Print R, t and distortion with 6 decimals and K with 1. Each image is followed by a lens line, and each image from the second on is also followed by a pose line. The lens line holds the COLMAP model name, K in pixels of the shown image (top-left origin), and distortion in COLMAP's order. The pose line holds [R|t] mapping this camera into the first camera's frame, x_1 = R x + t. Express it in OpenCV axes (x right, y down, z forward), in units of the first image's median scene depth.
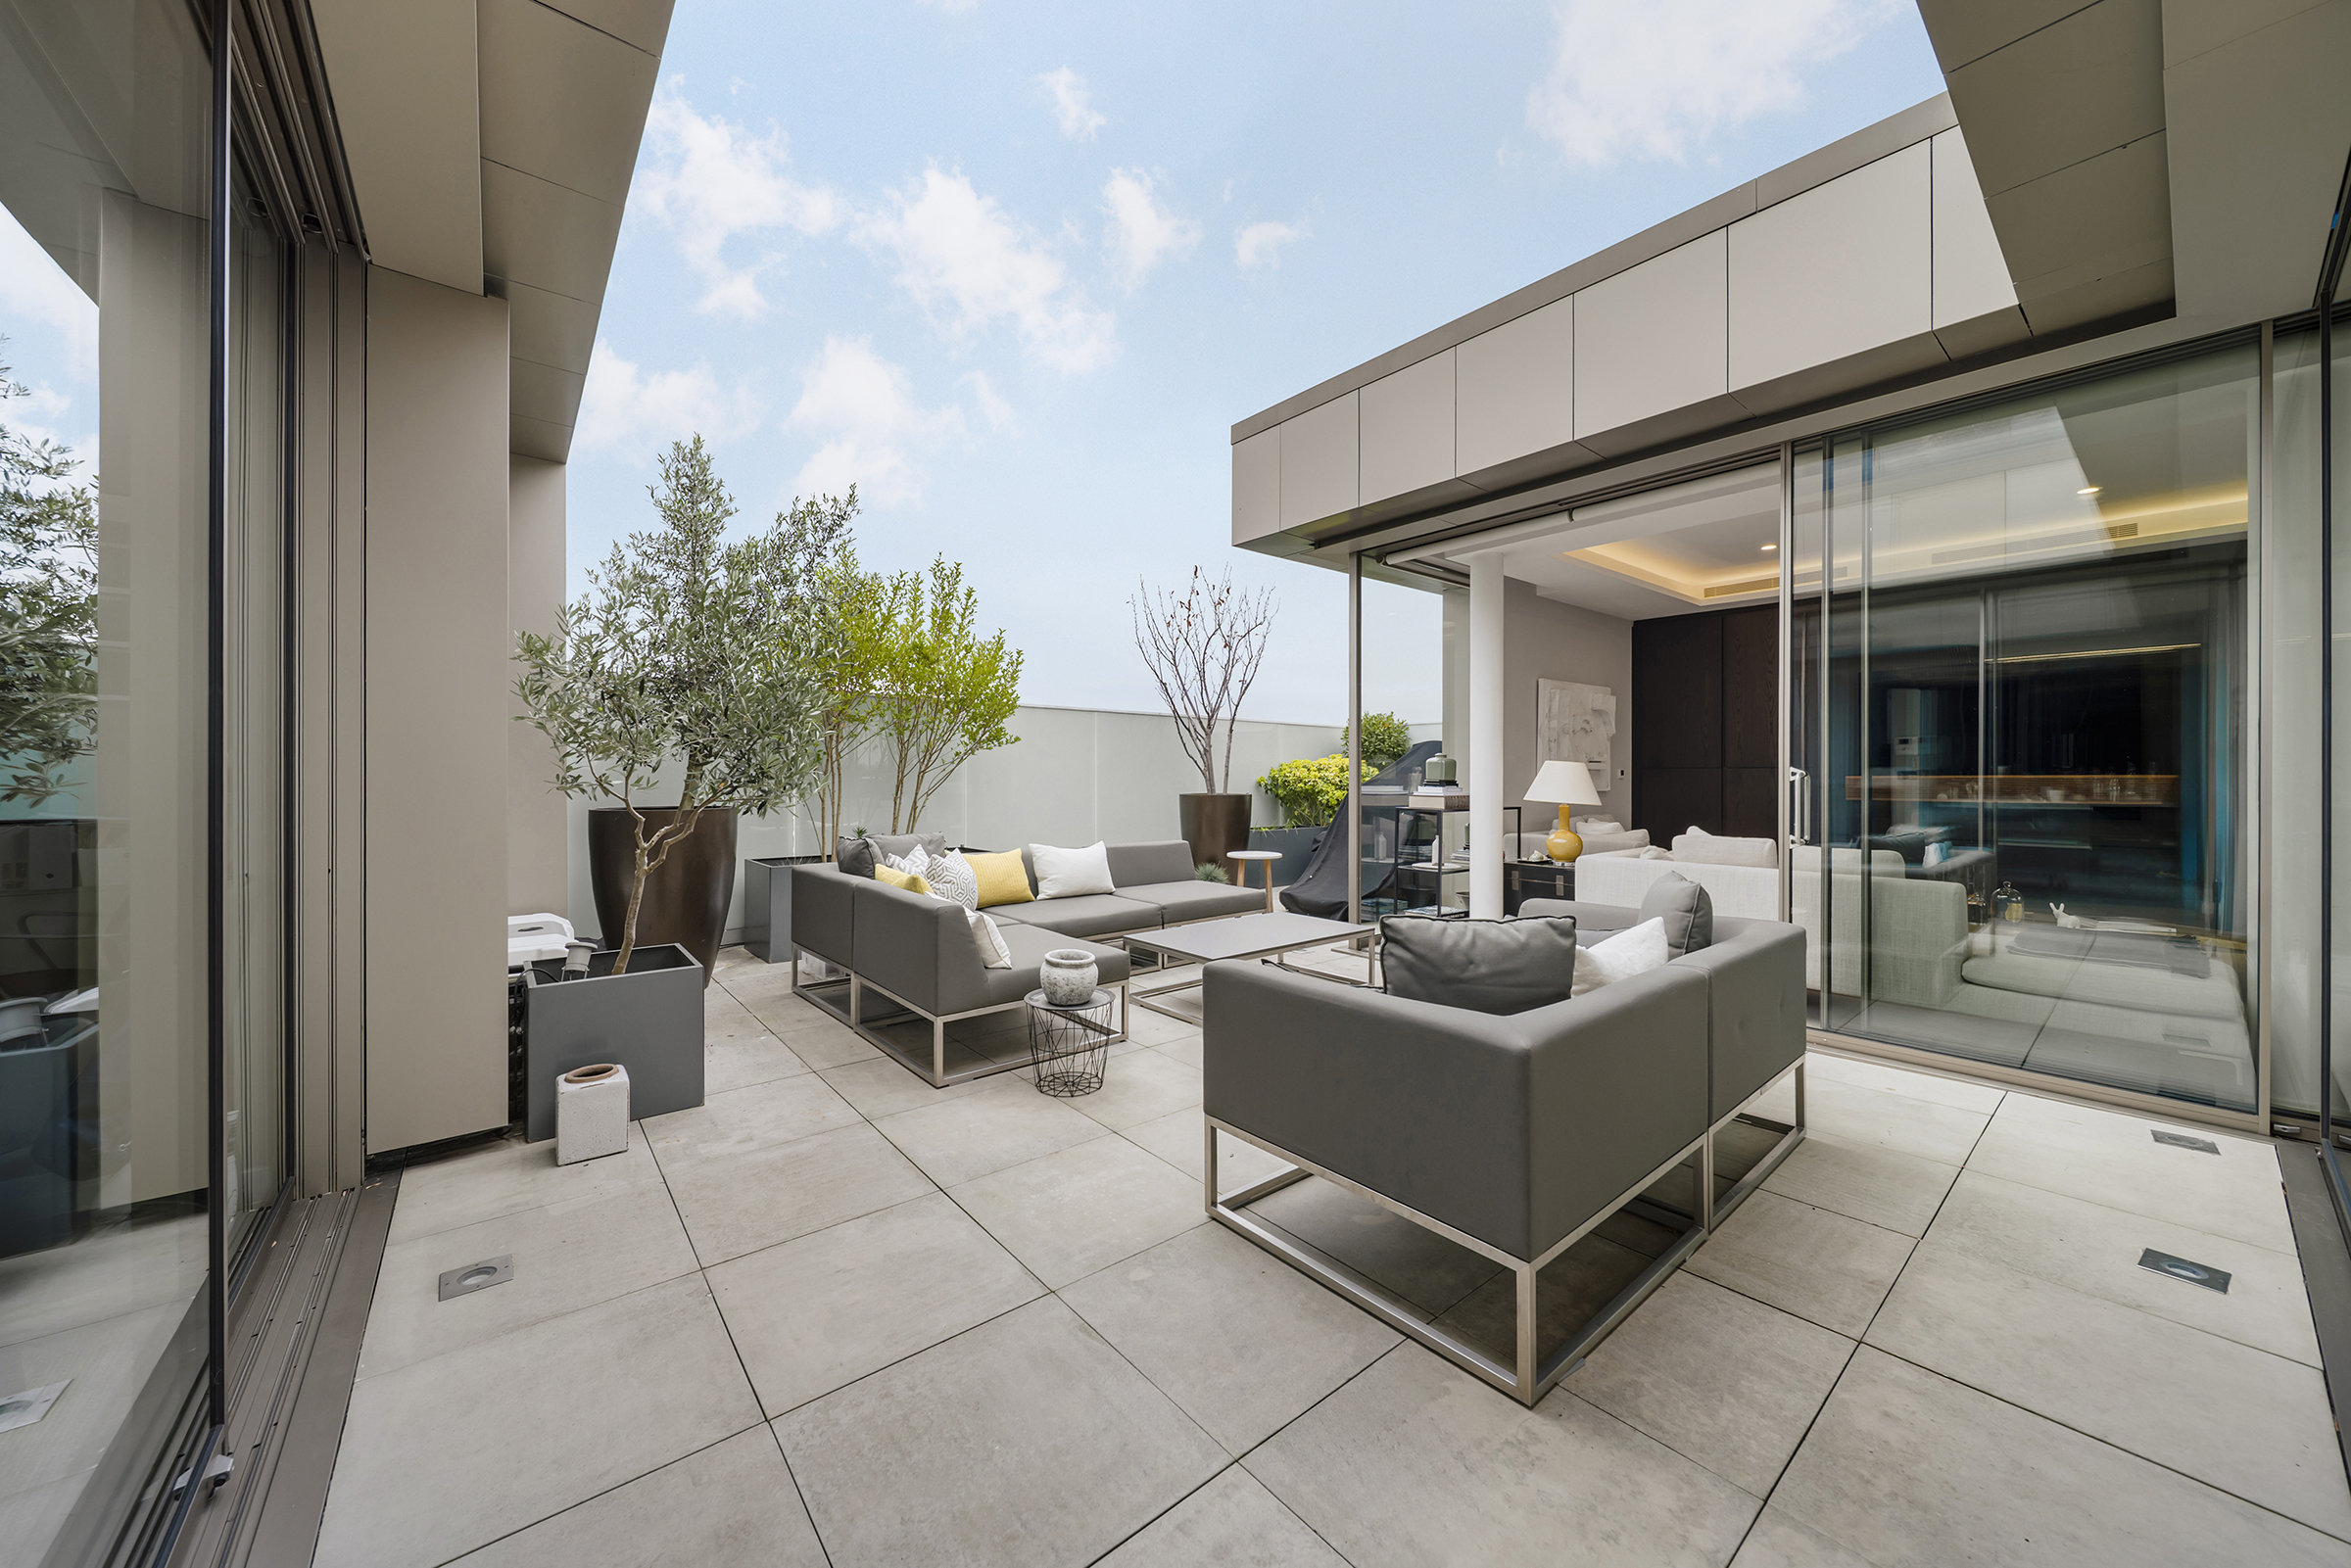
lens RADIAL K [[836.1, 0, 1184.5], [0, 836.1, 768.6], [0, 0, 1]] dist [0.000075, 0.000016]
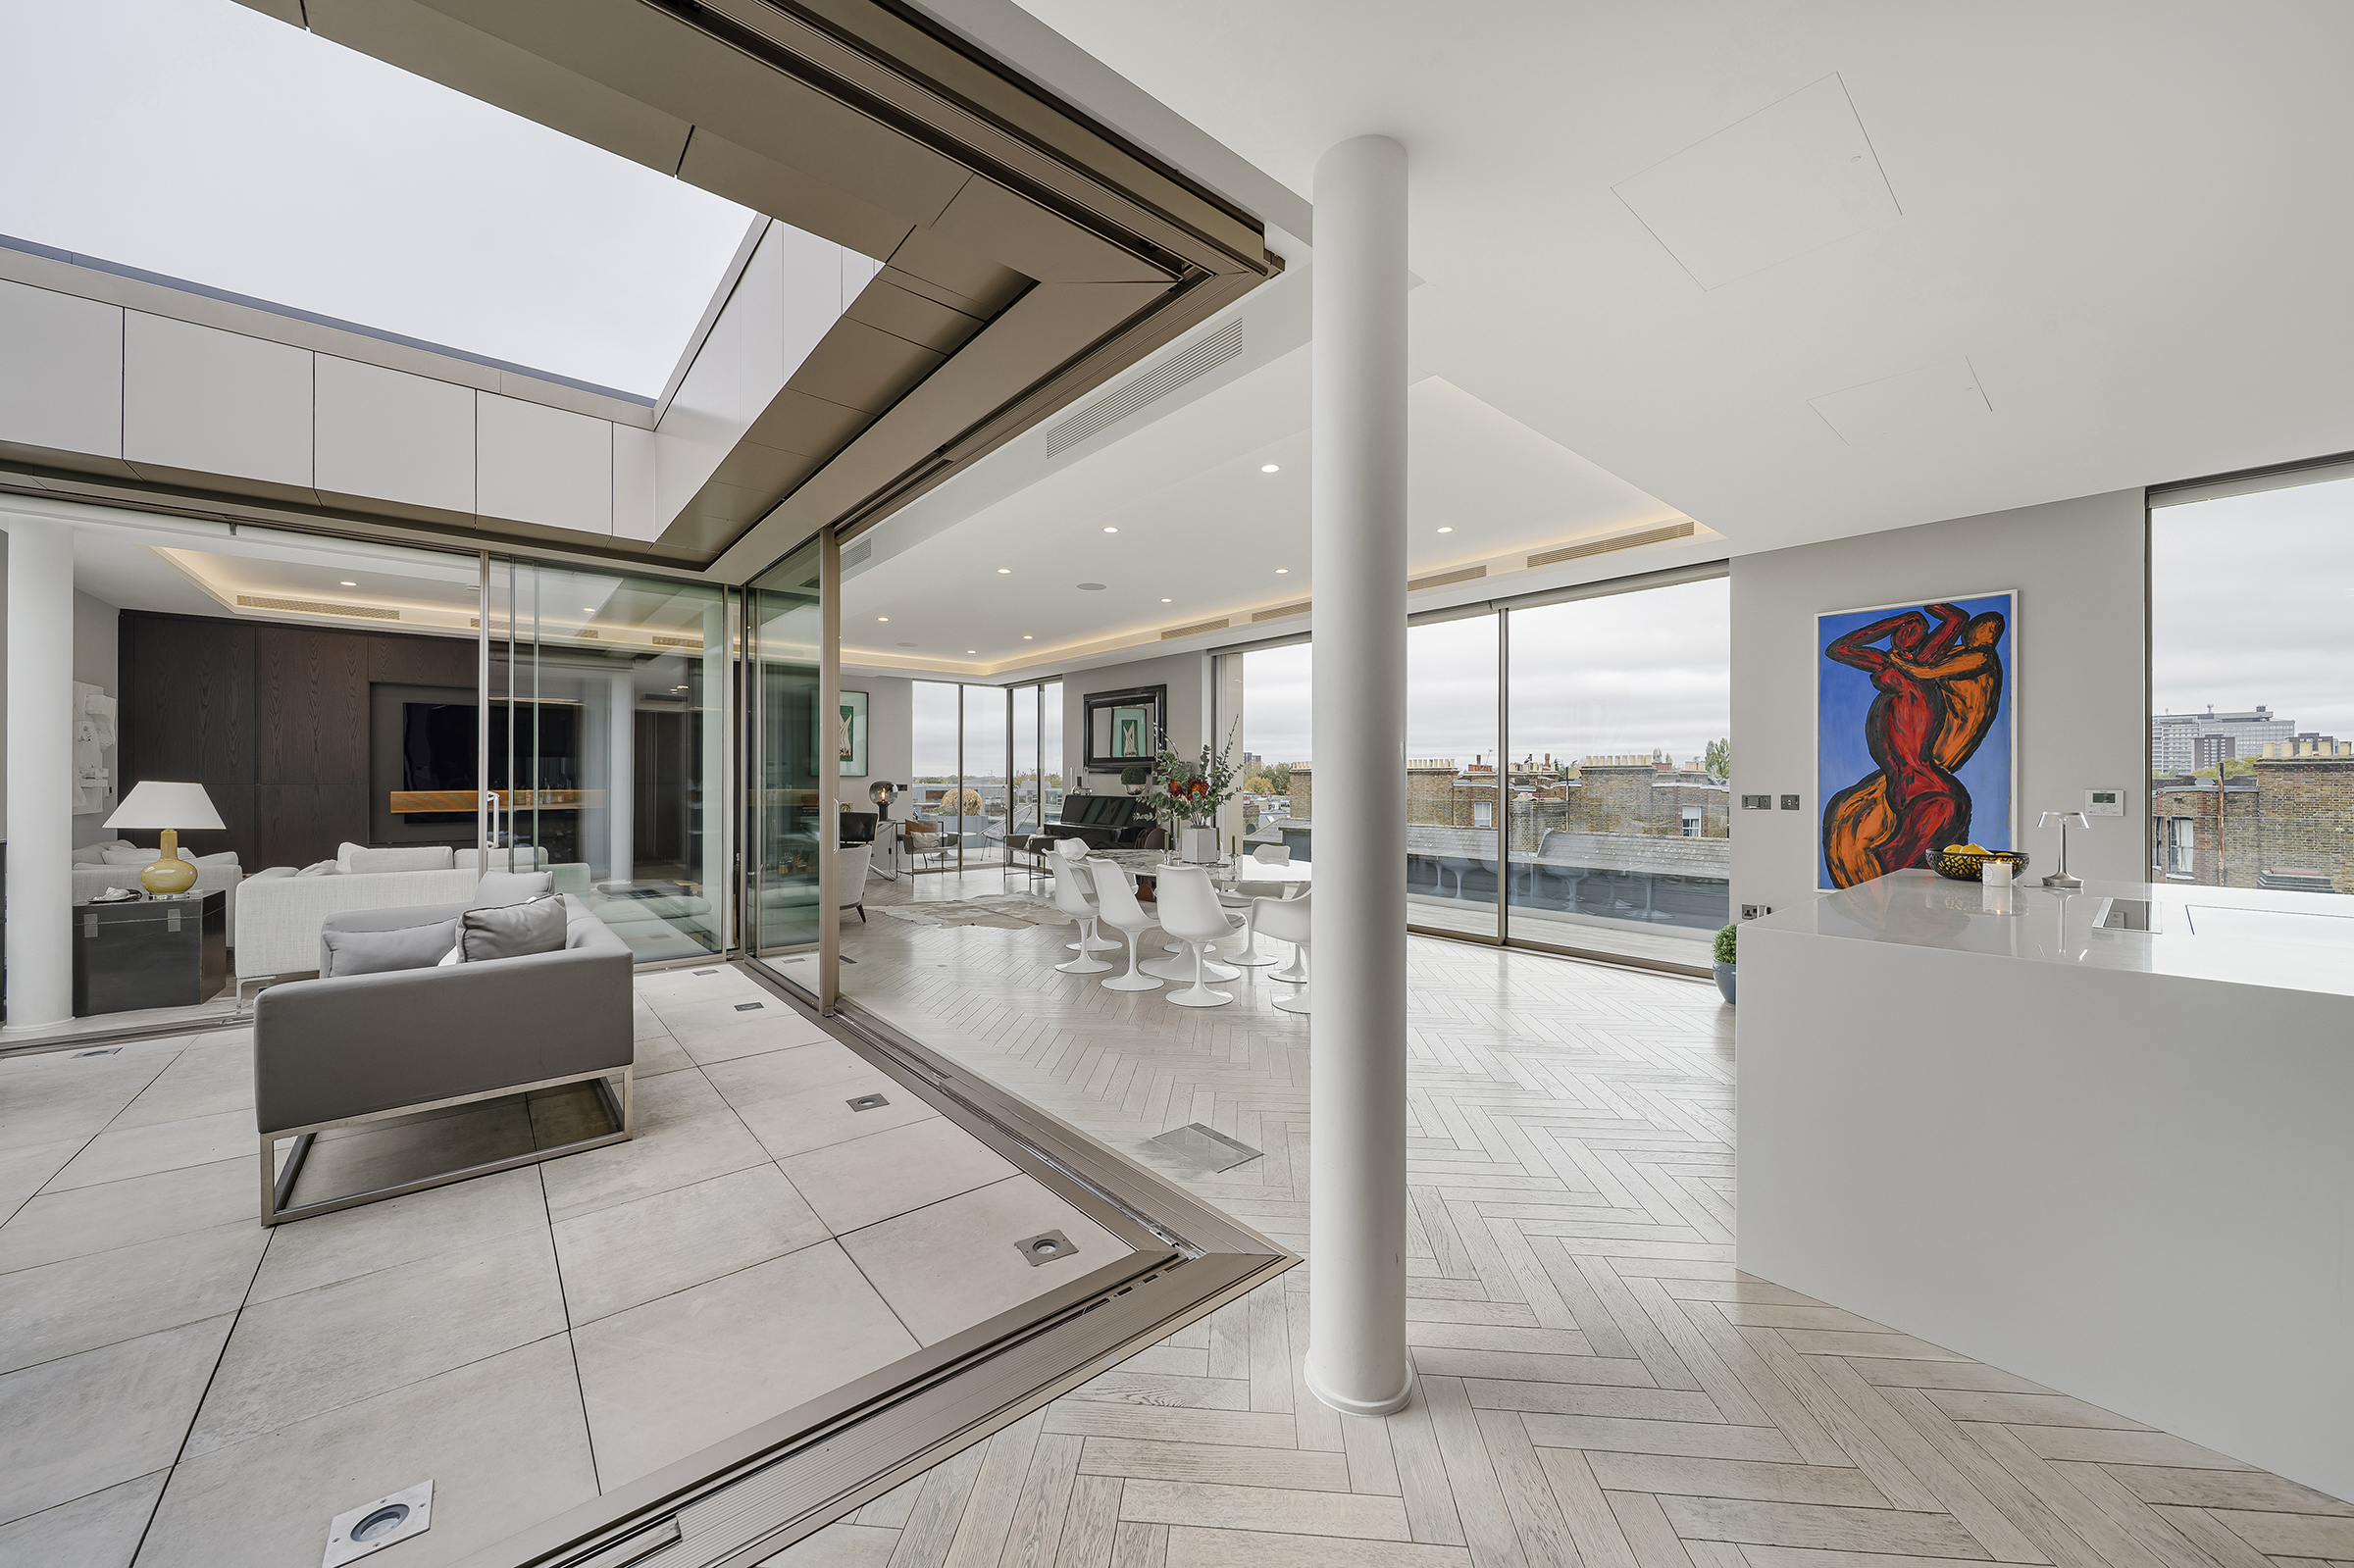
lens RADIAL K [[844.5, 0, 1167.8], [0, 844.5, 778.7], [0, 0, 1]] dist [-0.002065, -0.000080]
pose [[-0.011844, 0.002657, 0.999926, -0.905076], [-0.009040, 0.999955, -0.002764, -0.038533], [-0.999889, -0.009072, -0.011819, -0.114222]]
